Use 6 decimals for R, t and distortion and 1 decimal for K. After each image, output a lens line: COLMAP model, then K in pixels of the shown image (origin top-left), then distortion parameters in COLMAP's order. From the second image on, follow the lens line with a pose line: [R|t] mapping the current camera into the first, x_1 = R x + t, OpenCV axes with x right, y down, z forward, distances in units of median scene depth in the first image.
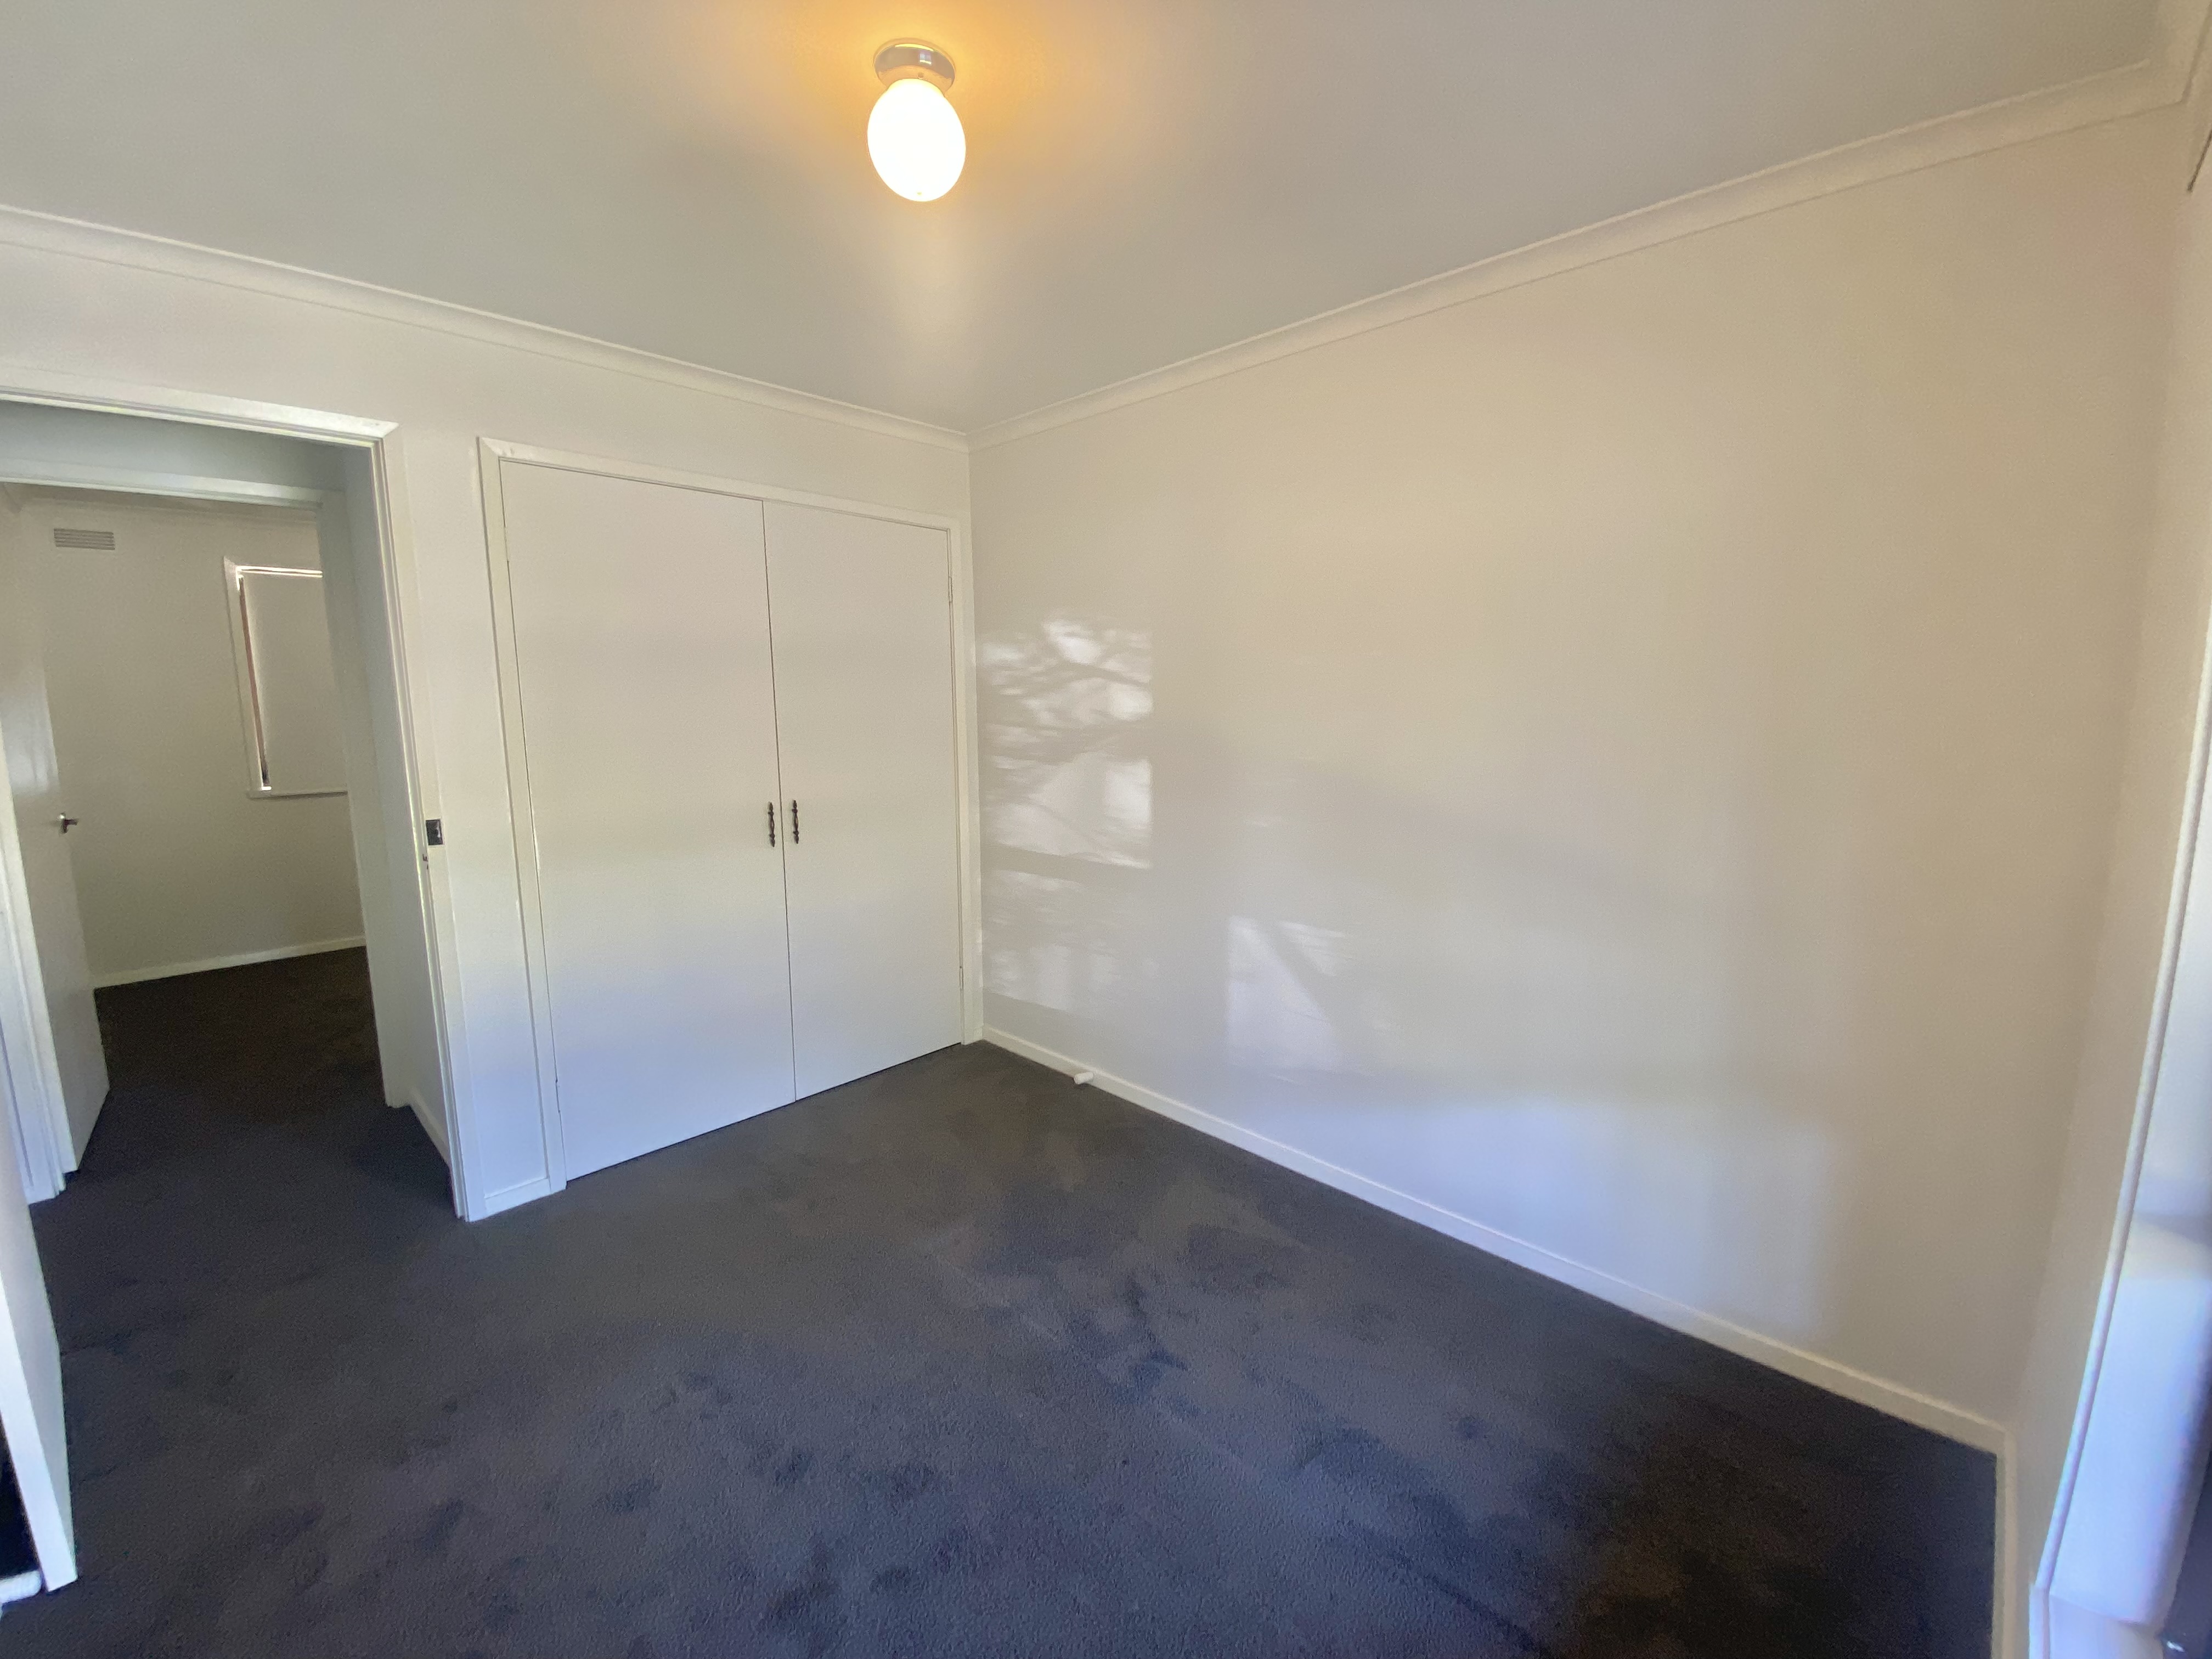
lens RADIAL K [[898.6, 0, 1099.5], [0, 898.6, 832.7], [0, 0, 1]] dist [0.034739, -0.028510]
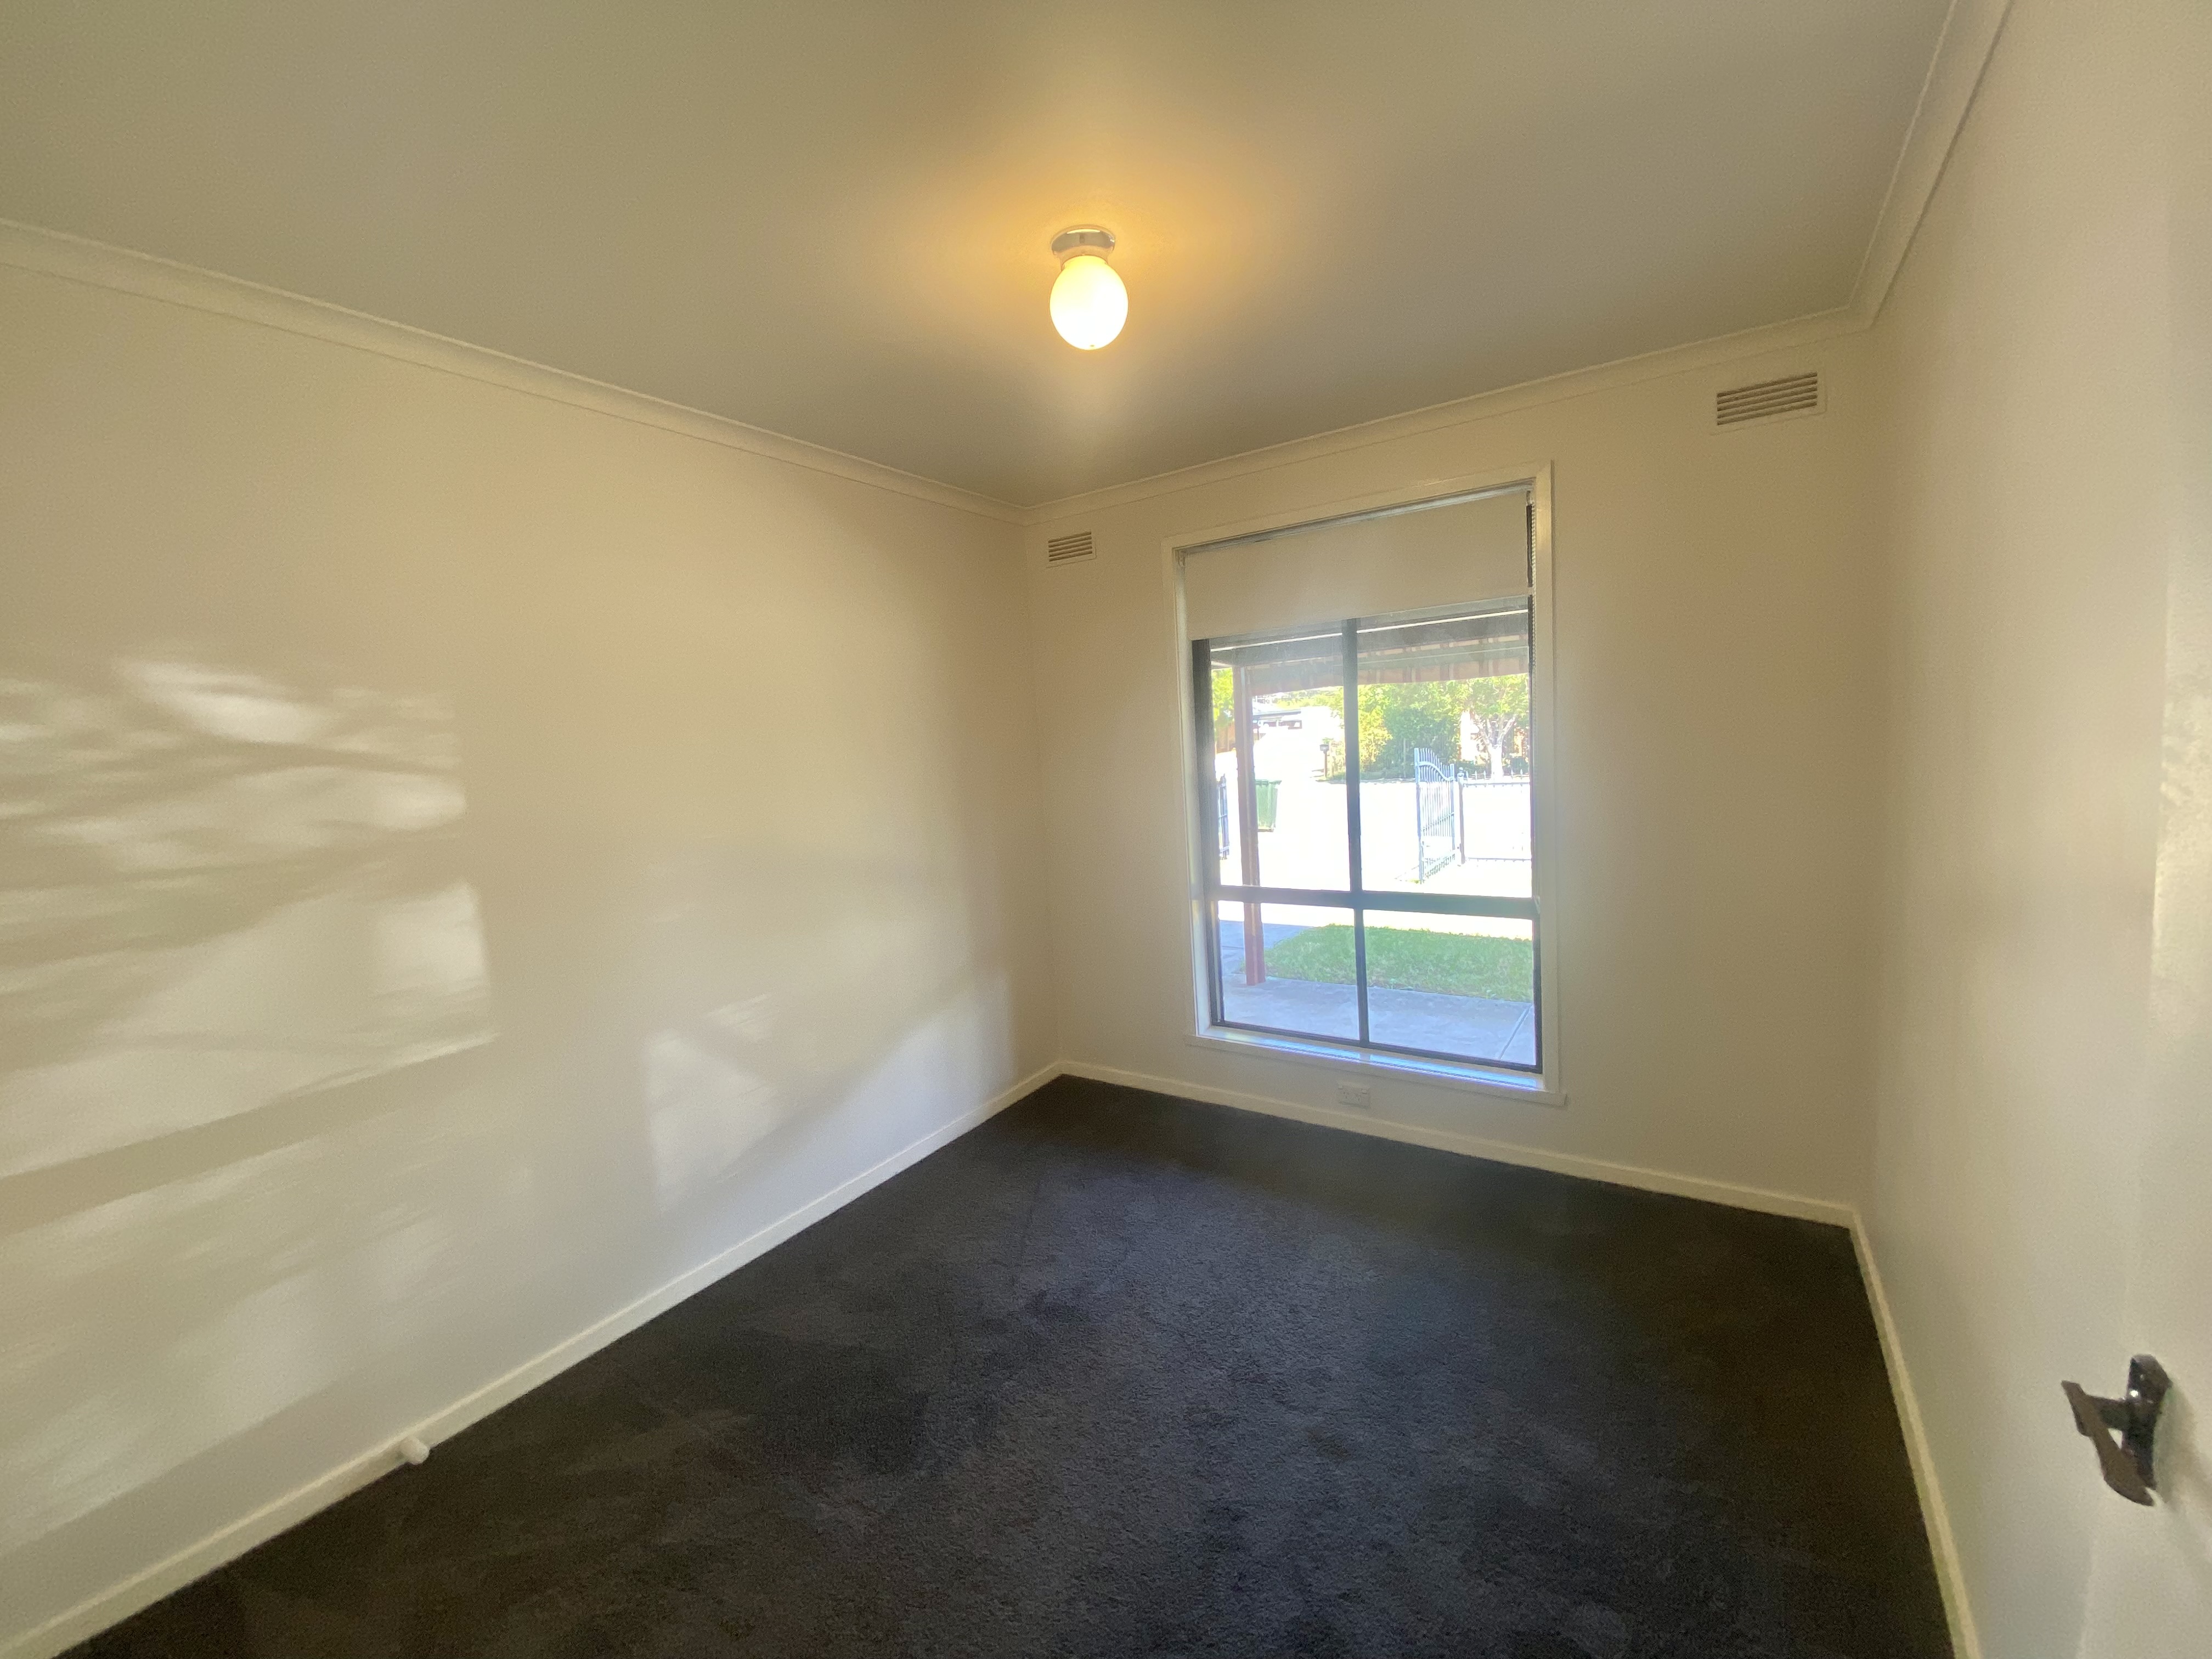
lens RADIAL K [[898.6, 0, 1099.5], [0, 898.6, 832.7], [0, 0, 1]] dist [0.034739, -0.028510]
pose [[-0.196300, -0.090041, 0.976401, -0.674941], [0.197305, 0.971780, 0.129282, -0.108074], [-0.960488, 0.218027, -0.172995, 0.630562]]
